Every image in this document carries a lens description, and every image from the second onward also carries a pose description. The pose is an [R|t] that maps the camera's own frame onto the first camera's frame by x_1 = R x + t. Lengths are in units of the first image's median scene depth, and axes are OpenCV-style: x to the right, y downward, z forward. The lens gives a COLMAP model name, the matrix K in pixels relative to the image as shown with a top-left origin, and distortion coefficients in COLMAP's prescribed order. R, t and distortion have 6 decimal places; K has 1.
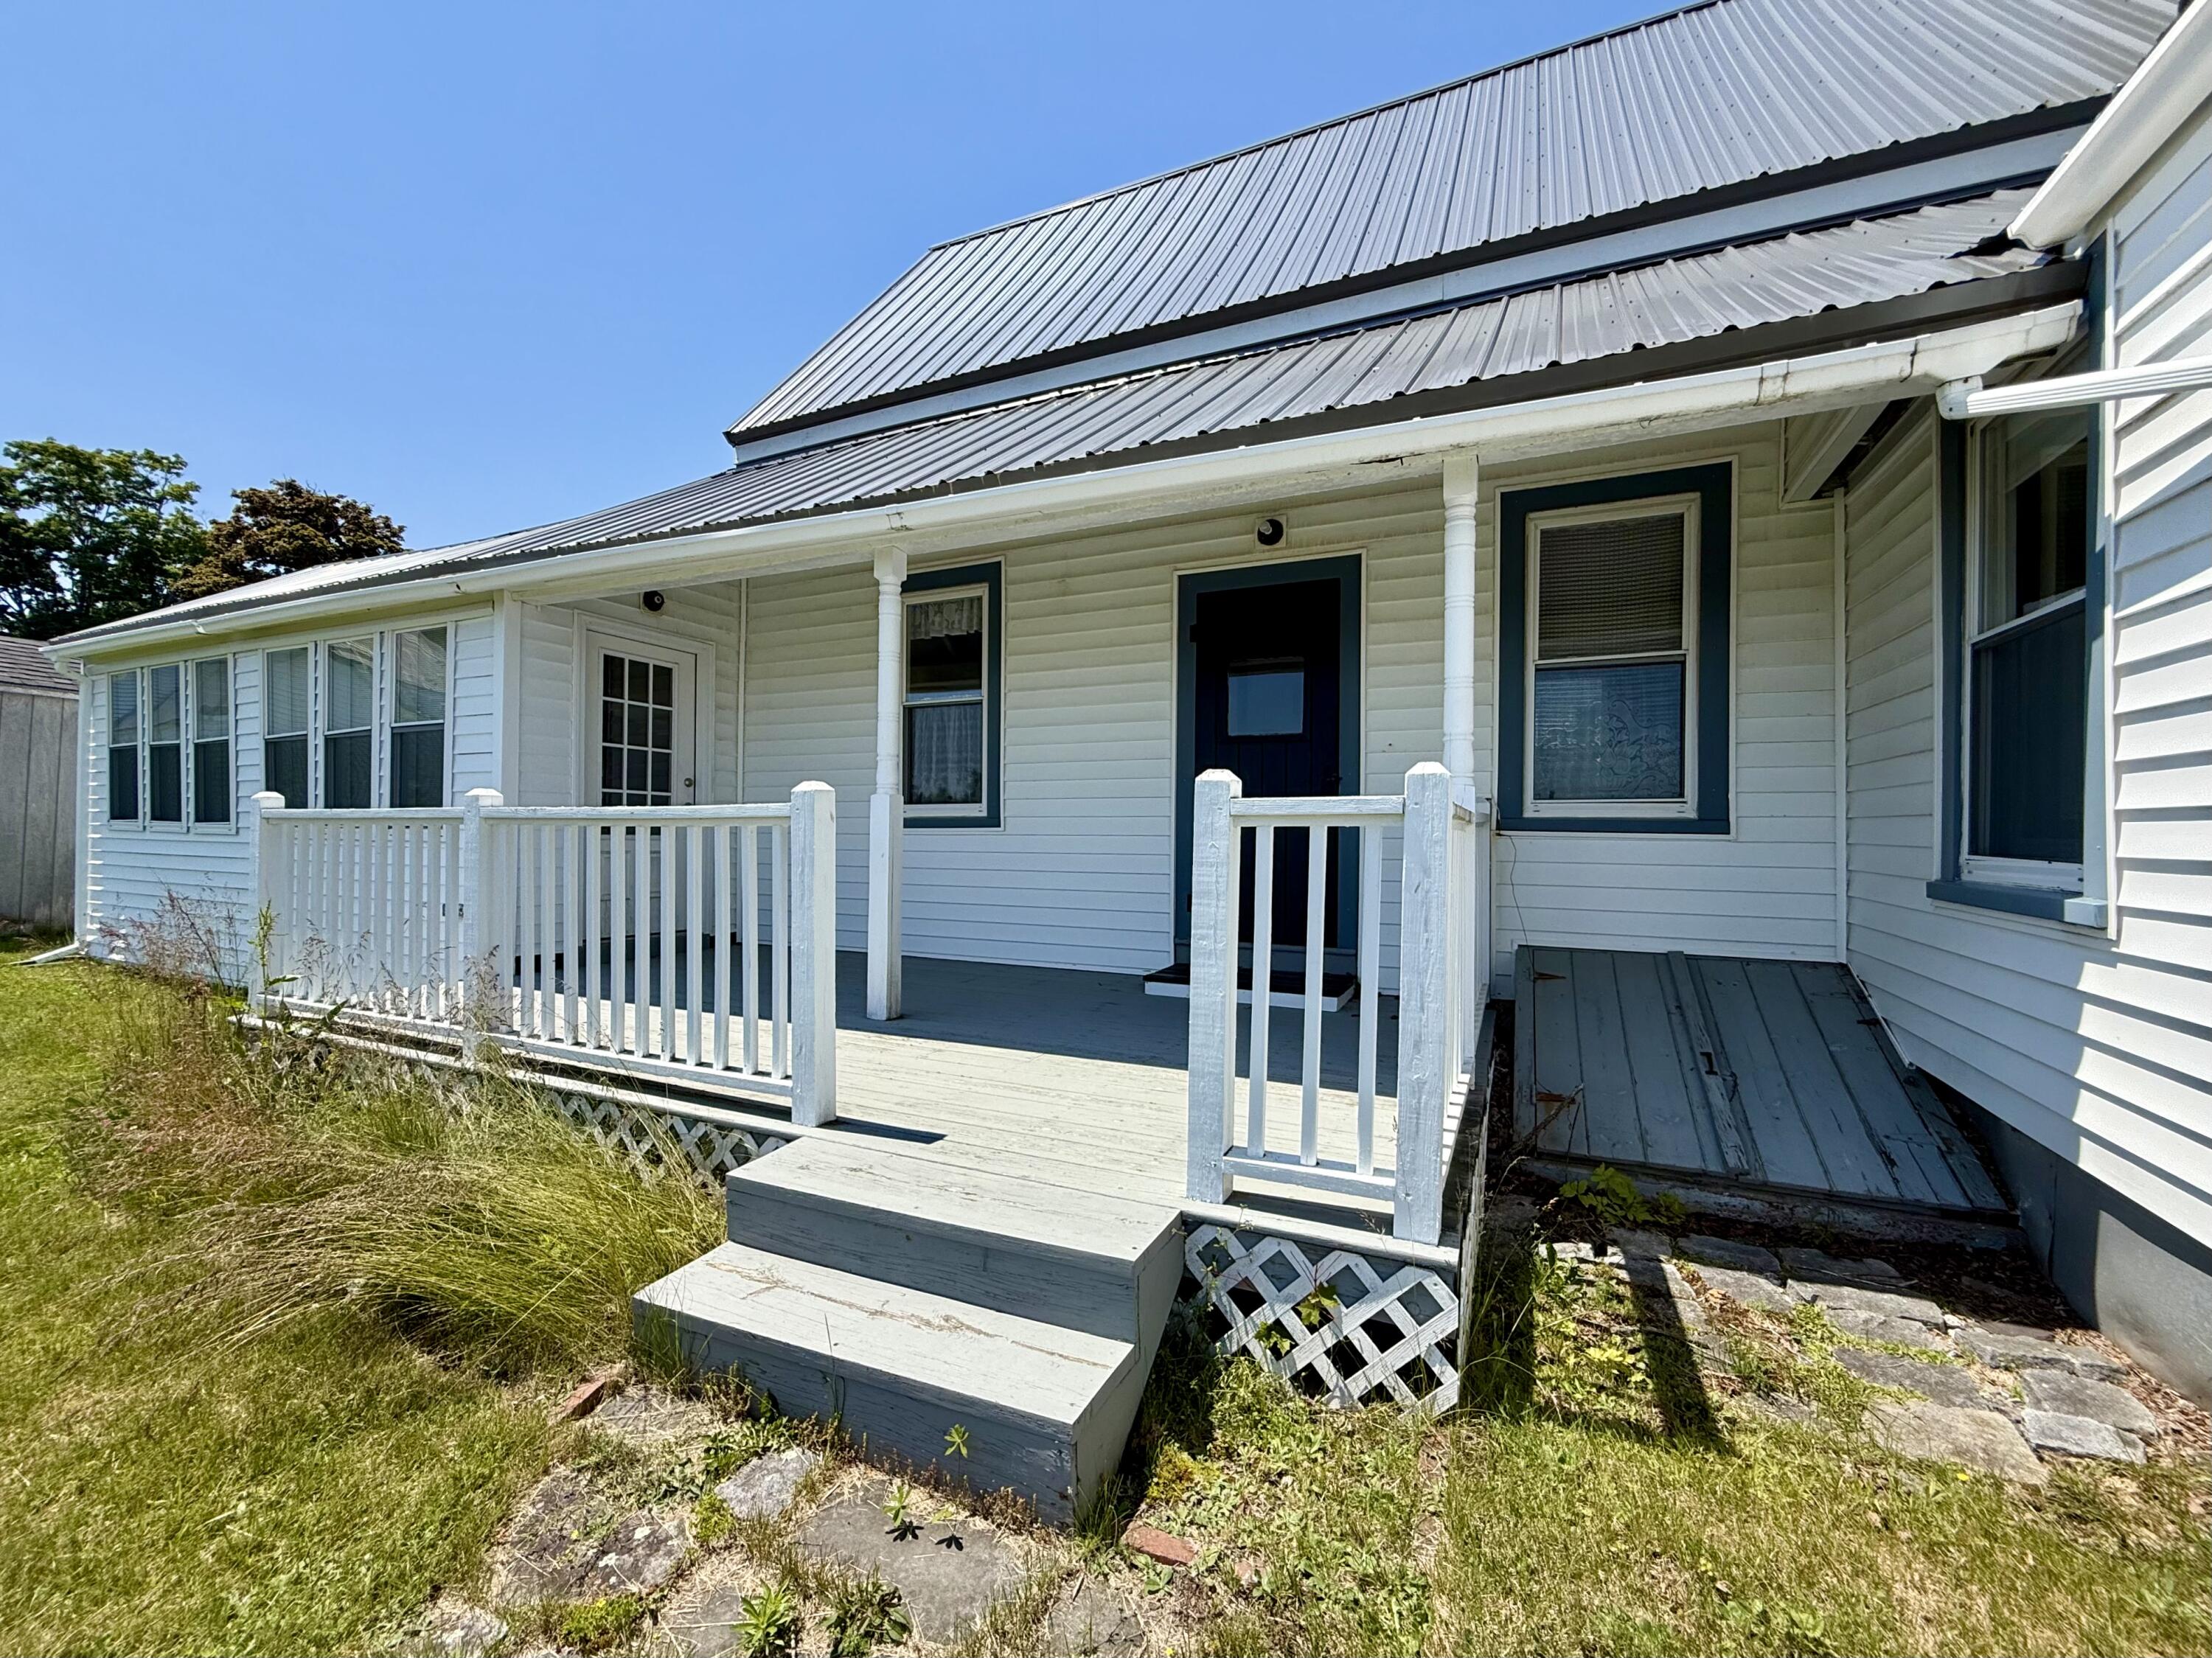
lens RADIAL K [[891.9, 0, 1110.0], [0, 891.9, 830.5], [0, 0, 1]] dist [-0.000402, 0.000000]
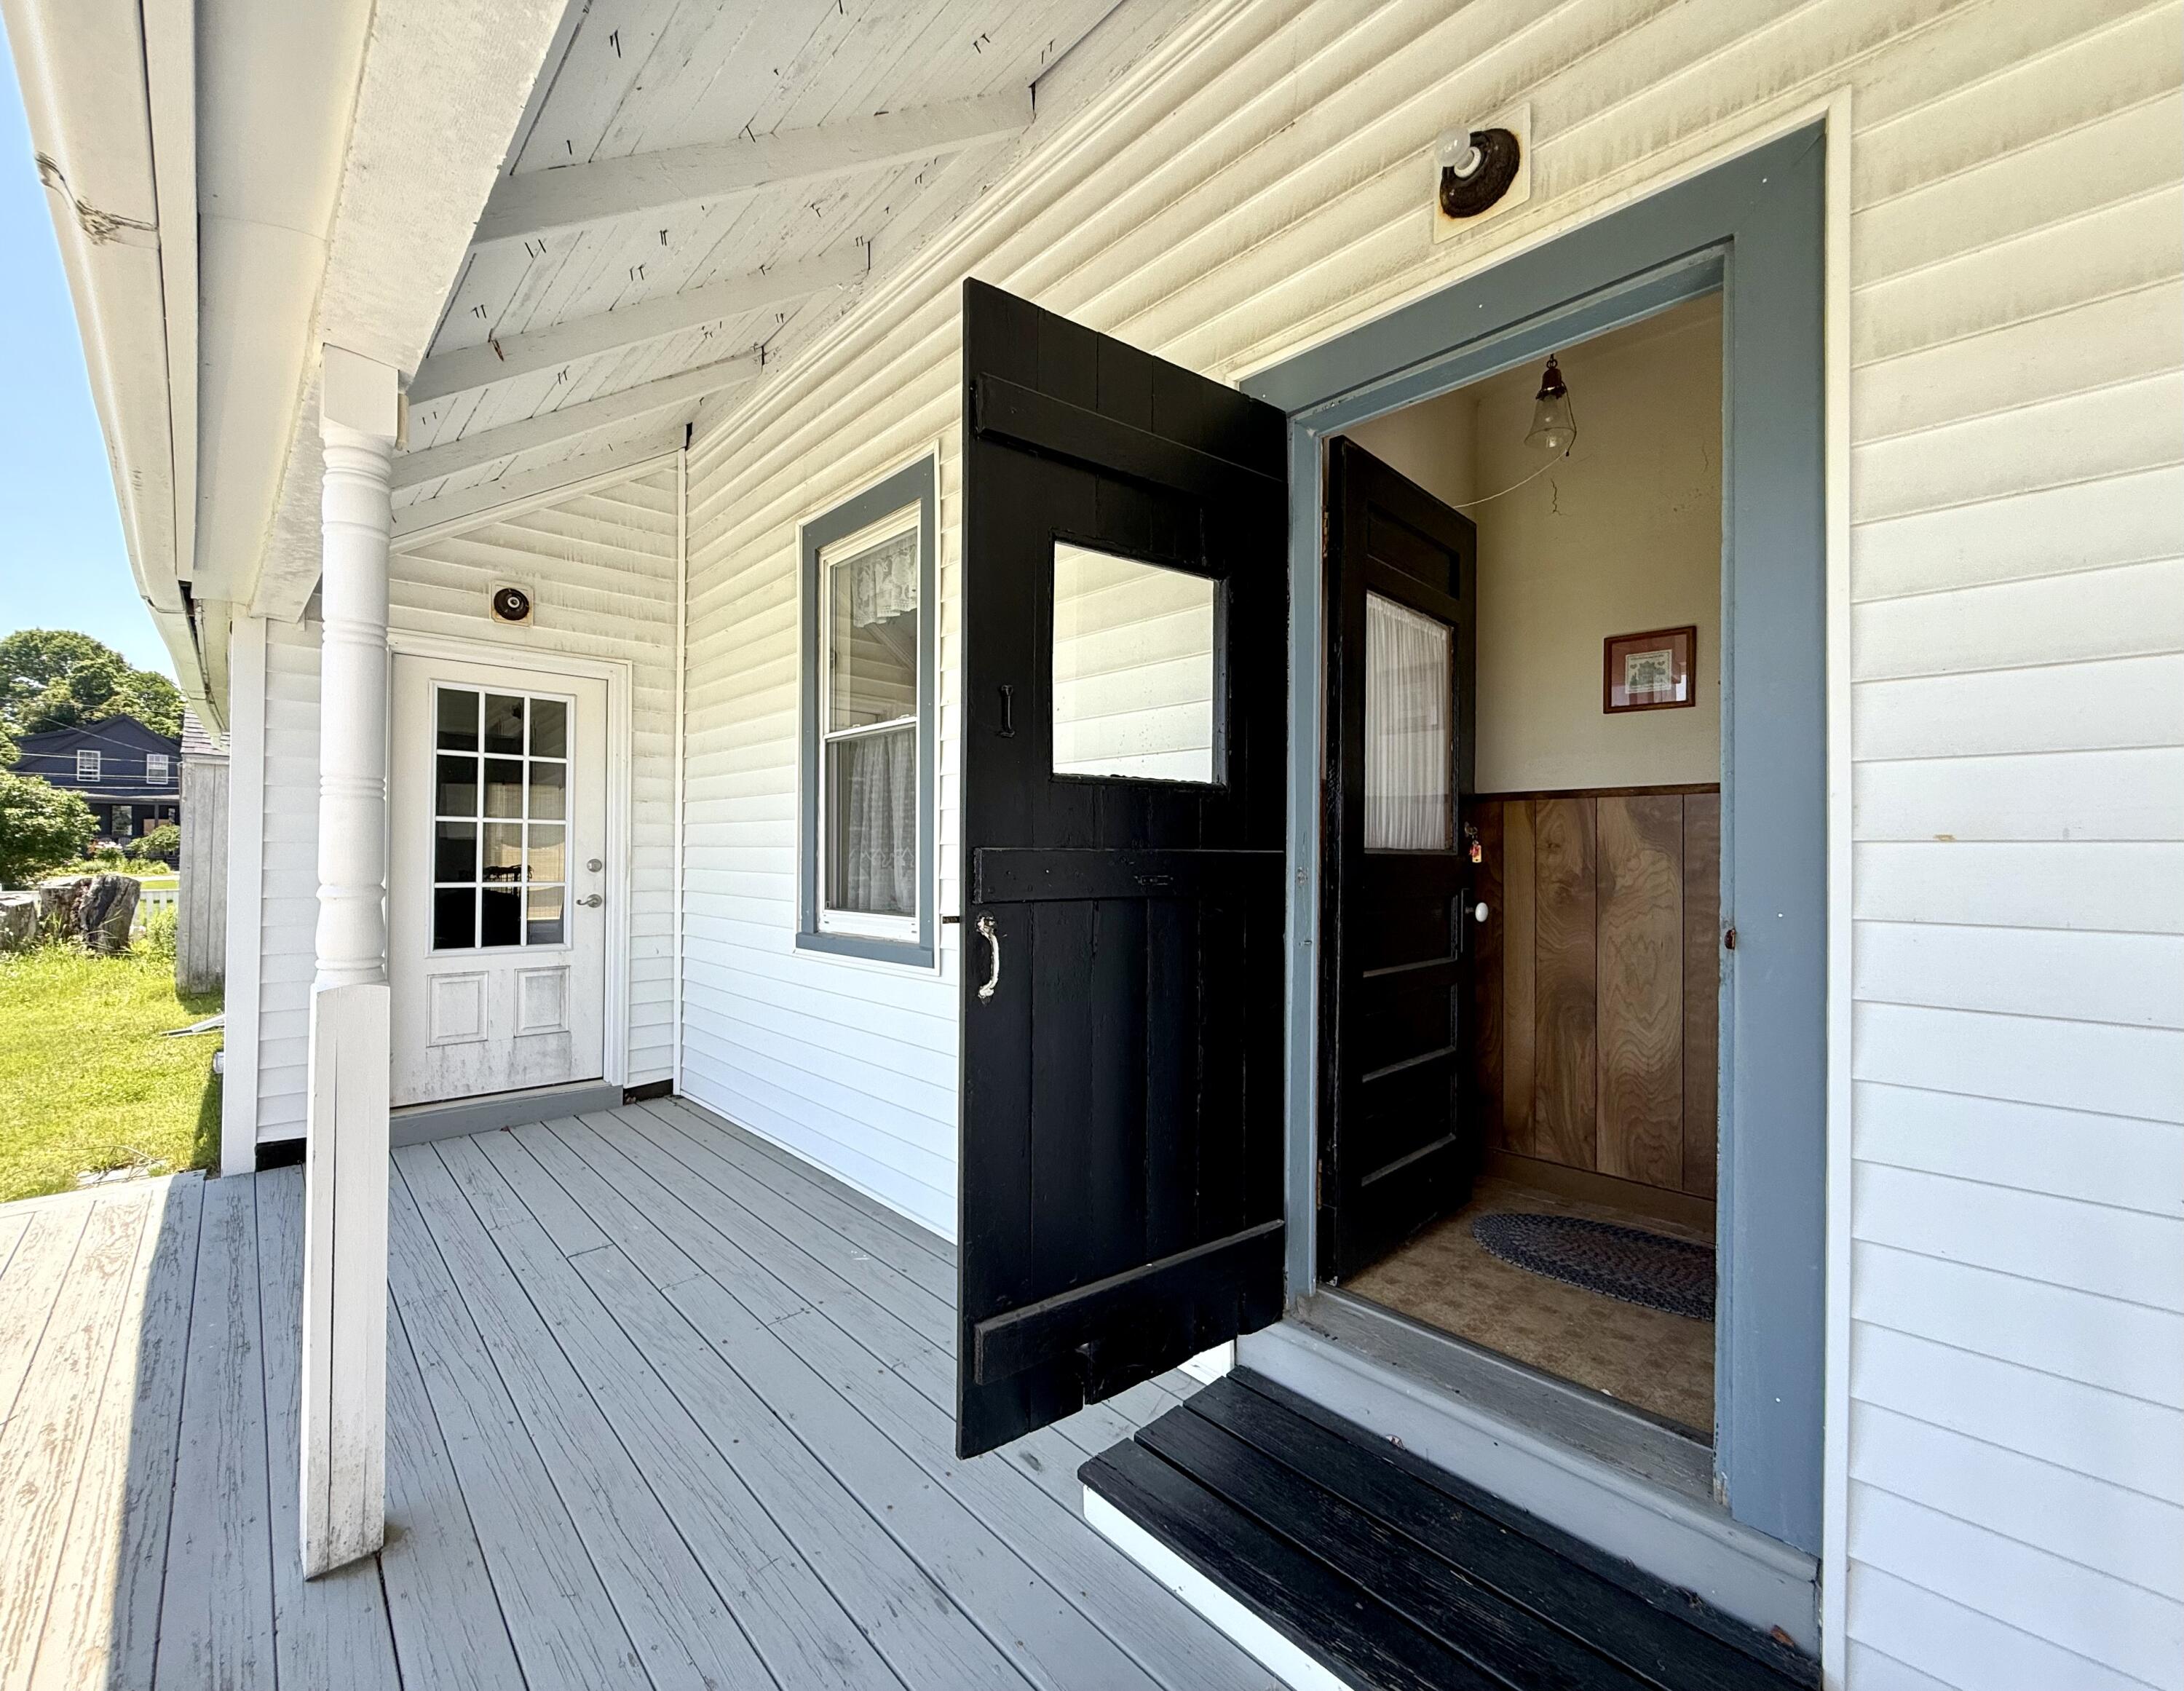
lens RADIAL K [[861.5, 0, 1084.3], [0, 861.5, 848.4], [0, 0, 1]] dist [0.001318, 0.000113]
pose [[0.932924, -0.003287, -0.360058, 0.132849], [0.002351, 0.999993, -0.003039, -0.068474], [0.360066, 0.001989, 0.932925, 0.544995]]
